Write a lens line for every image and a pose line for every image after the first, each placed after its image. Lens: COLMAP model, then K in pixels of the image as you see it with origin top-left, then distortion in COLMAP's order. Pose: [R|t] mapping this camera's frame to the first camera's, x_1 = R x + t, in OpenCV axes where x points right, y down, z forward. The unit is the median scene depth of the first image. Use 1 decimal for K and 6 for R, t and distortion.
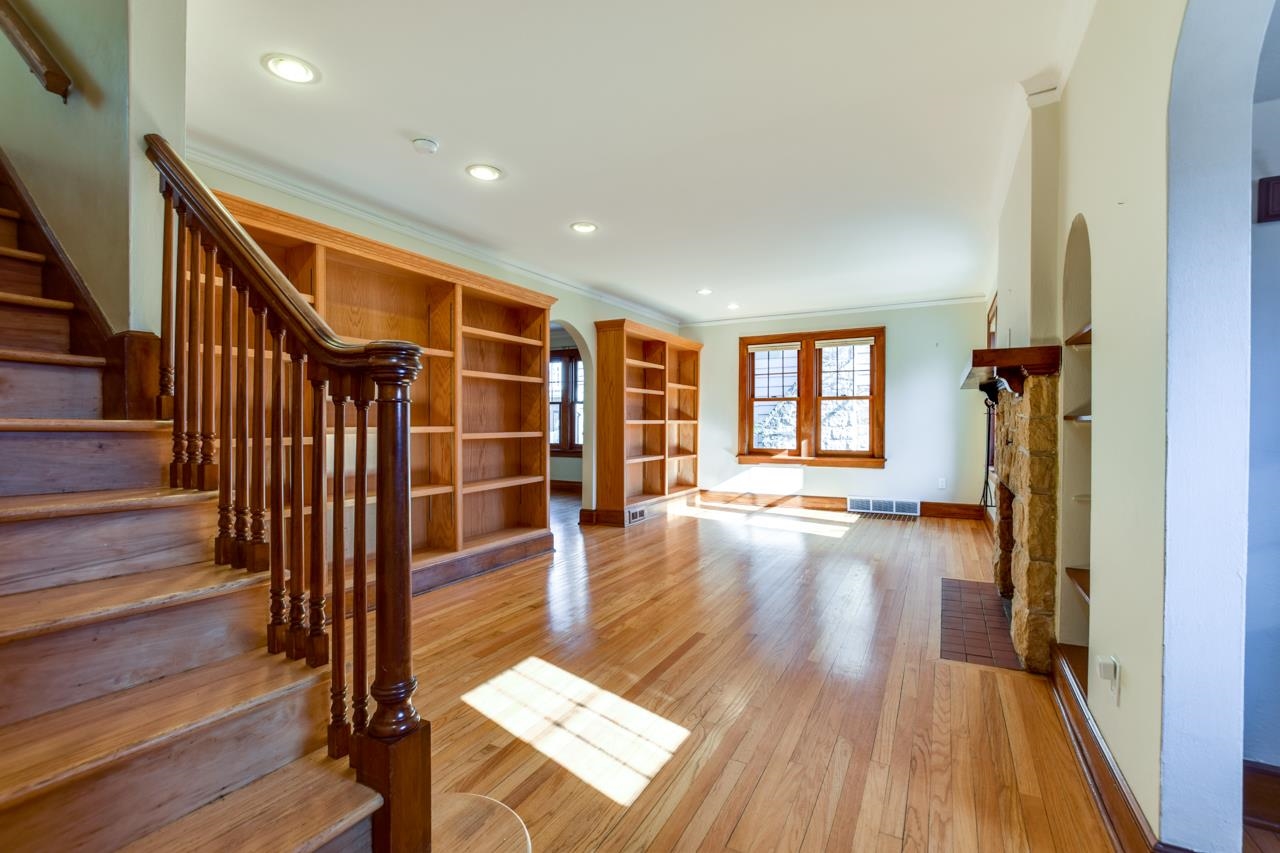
lens RADIAL K [[562.9, 0, 647.5], [0, 562.9, 430.0], [0, 0, 1]] dist [-0.025875, 0.005250]
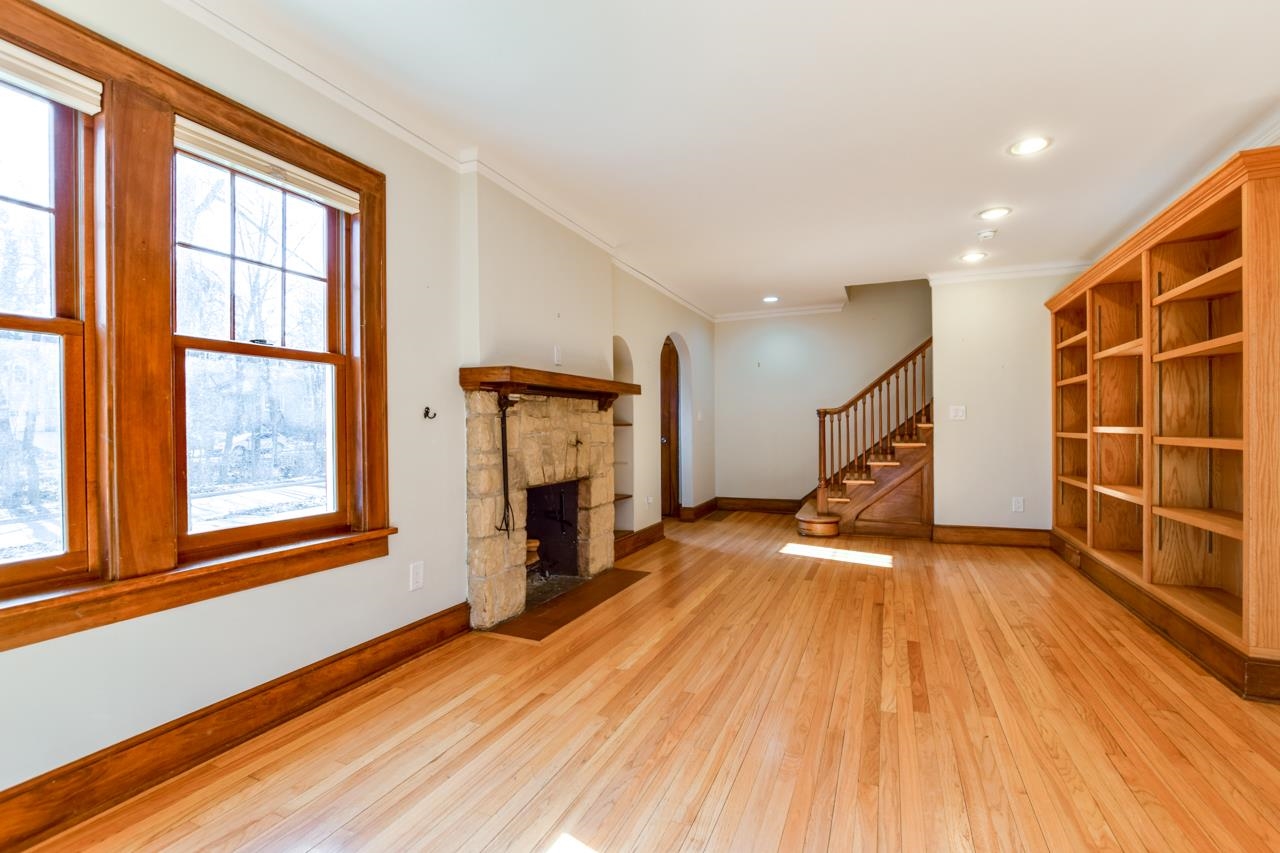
lens RADIAL K [[569.0, 0, 648.0], [0, 569.0, 429.9], [0, 0, 1]] dist [-0.026403, 0.006759]
pose [[-0.996361, 0.008968, -0.084761, 0.272294], [0.007424, 0.999801, 0.018521, -0.013670], [0.084910, 0.017824, -0.996229, 1.057628]]
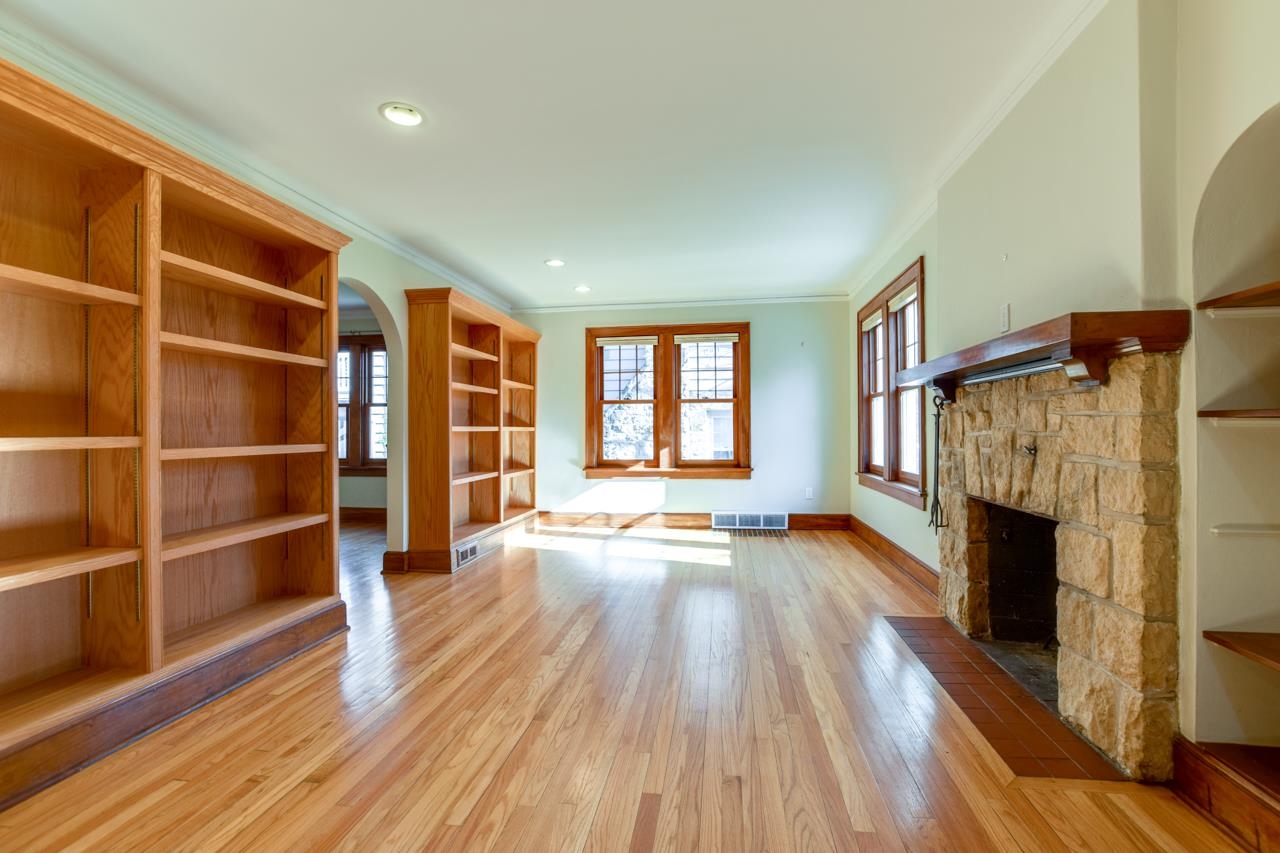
lens RADIAL K [[562.9, 0, 647.5], [0, 562.9, 430.0], [0, 0, 1]] dist [-0.025875, 0.005250]
pose [[0.939890, -0.006011, 0.341425, -0.044252], [0.011127, 0.999853, -0.013028, -0.000116], [-0.341296, 0.016044, 0.939819, 0.207174]]
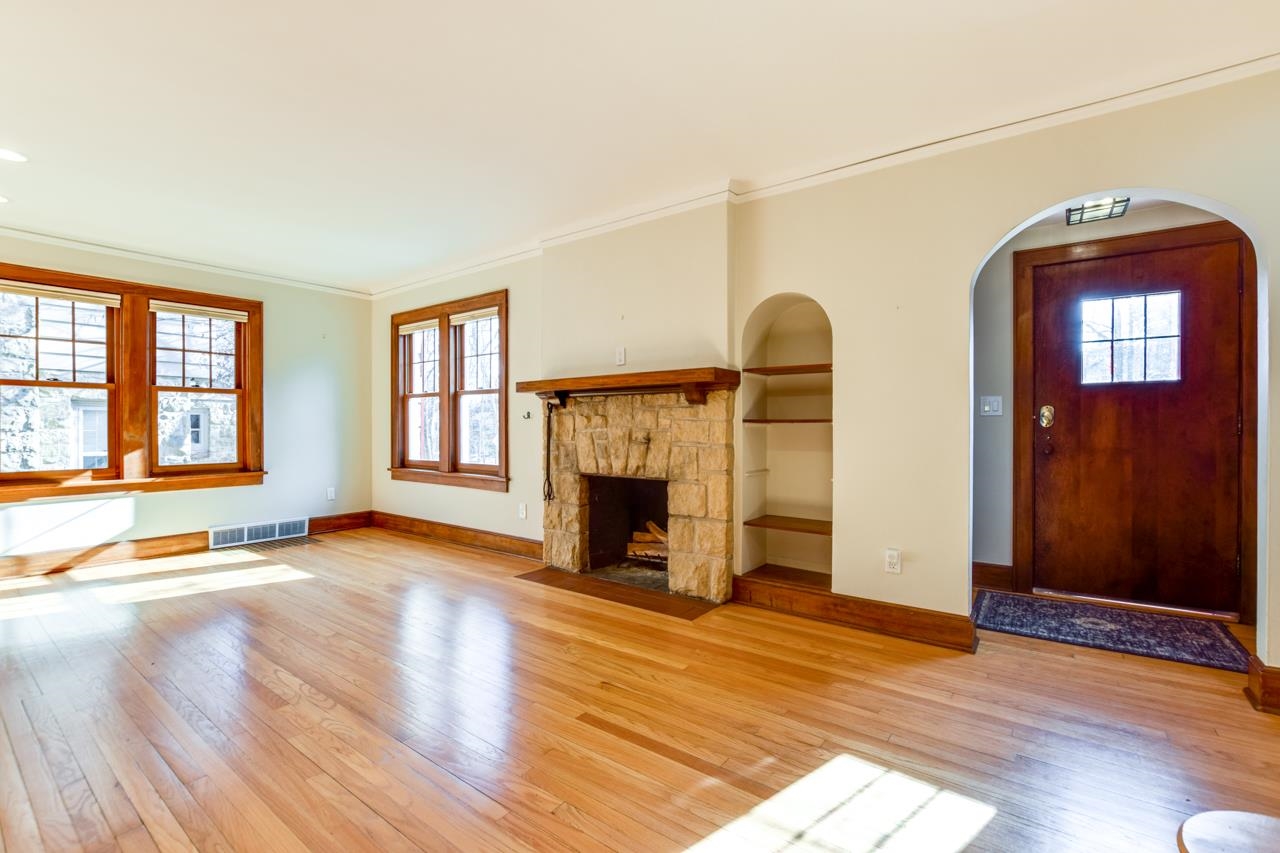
lens RADIAL K [[562.9, 0, 647.5], [0, 562.9, 430.0], [0, 0, 1]] dist [-0.025875, 0.005250]
pose [[0.147117, -0.004675, 0.989108, -0.271363], [0.012494, 0.999918, 0.002867, -0.001698], [-0.989040, 0.011936, 0.147163, 0.363886]]
